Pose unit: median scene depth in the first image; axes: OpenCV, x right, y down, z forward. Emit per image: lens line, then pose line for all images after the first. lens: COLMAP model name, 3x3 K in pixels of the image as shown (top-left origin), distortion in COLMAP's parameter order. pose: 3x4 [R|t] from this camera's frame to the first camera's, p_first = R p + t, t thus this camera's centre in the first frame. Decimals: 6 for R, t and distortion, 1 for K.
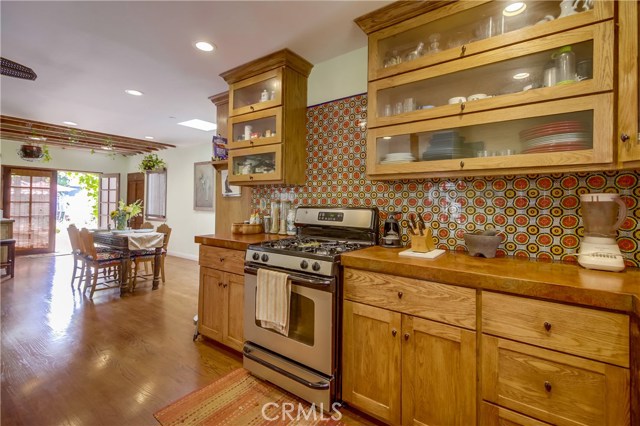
lens RADIAL K [[295.8, 0, 321.2], [0, 295.8, 199.1], [0, 0, 1]] dist [0.023140, -0.000300]
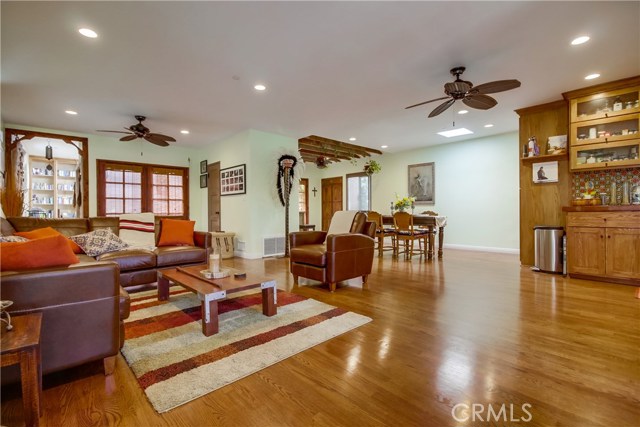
lens RADIAL K [[296.0, 0, 320.0], [0, 296.0, 213.5], [0, 0, 1]] dist [0.000296, -0.001080]
pose [[0.982731, -0.016765, -0.184276, -1.237327], [0.020433, 0.999629, 0.018024, 0.101643], [0.183906, -0.021478, 0.982709, -0.602388]]
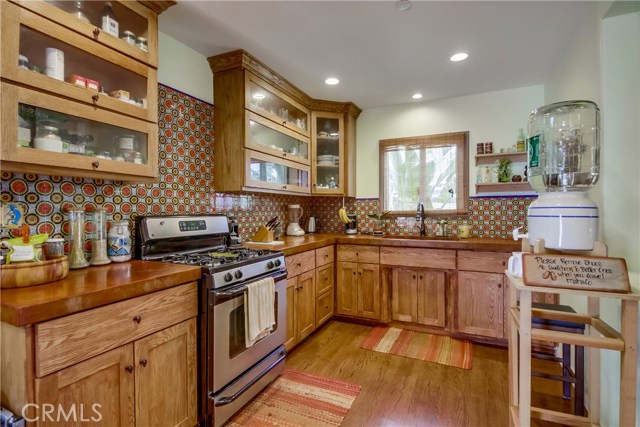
lens RADIAL K [[314.9, 0, 318.6], [0, 314.9, 209.4], [0, 0, 1]] dist [-0.000149, -0.000288]
pose [[-0.189221, -0.010699, 0.981876, -0.807385], [-0.011793, 0.999893, 0.008622, -0.002125], [-0.981864, -0.009948, -0.189327, 0.670021]]
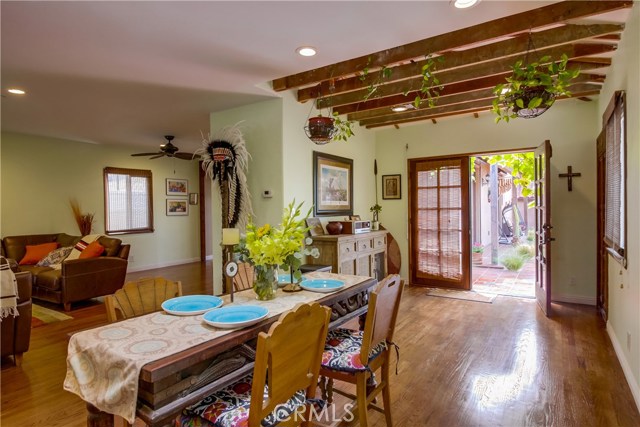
lens RADIAL K [[361.8, 0, 315.5], [0, 361.8, 214.0], [0, 0, 1]] dist [-0.003761, -0.000536]
pose [[0.030625, 0.003282, -0.999526, -0.396727], [0.029114, 0.999567, 0.004174, 0.023977], [0.999107, -0.029228, 0.030516, 1.660543]]
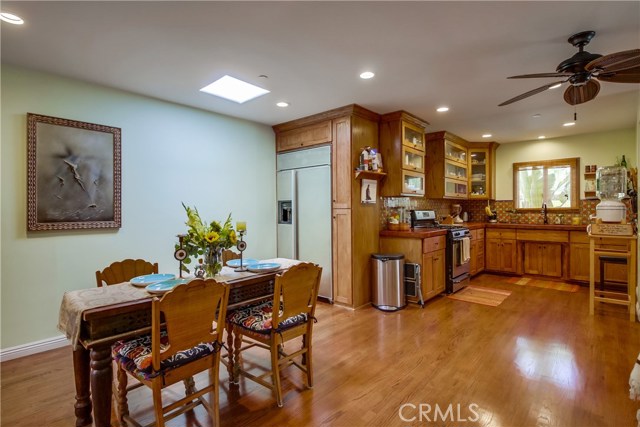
lens RADIAL K [[314.9, 0, 318.6], [0, 314.9, 209.4], [0, 0, 1]] dist [-0.000149, -0.000288]
pose [[0.107453, -0.014734, 0.994101, -1.780134], [-0.006762, 0.999856, 0.015551, -0.003722], [-0.994187, -0.008393, 0.107338, 1.234126]]
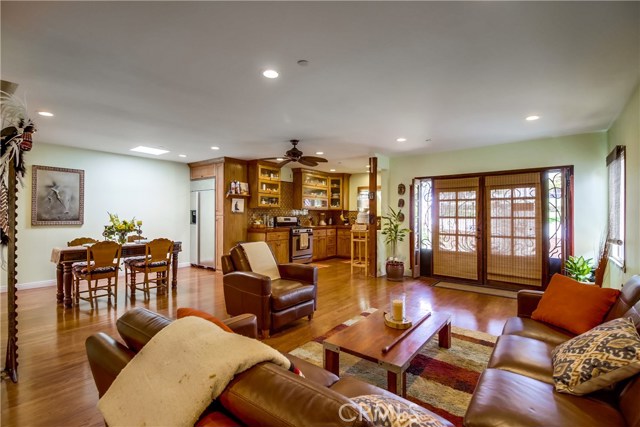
lens RADIAL K [[296.0, 0, 320.0], [0, 296.0, 213.5], [0, 0, 1]] dist [0.000296, -0.001080]
pose [[0.030596, -0.006780, 0.999509, -2.622898], [-0.018147, 0.999808, 0.007337, -0.029609], [-0.999367, -0.018363, 0.030467, 0.454676]]
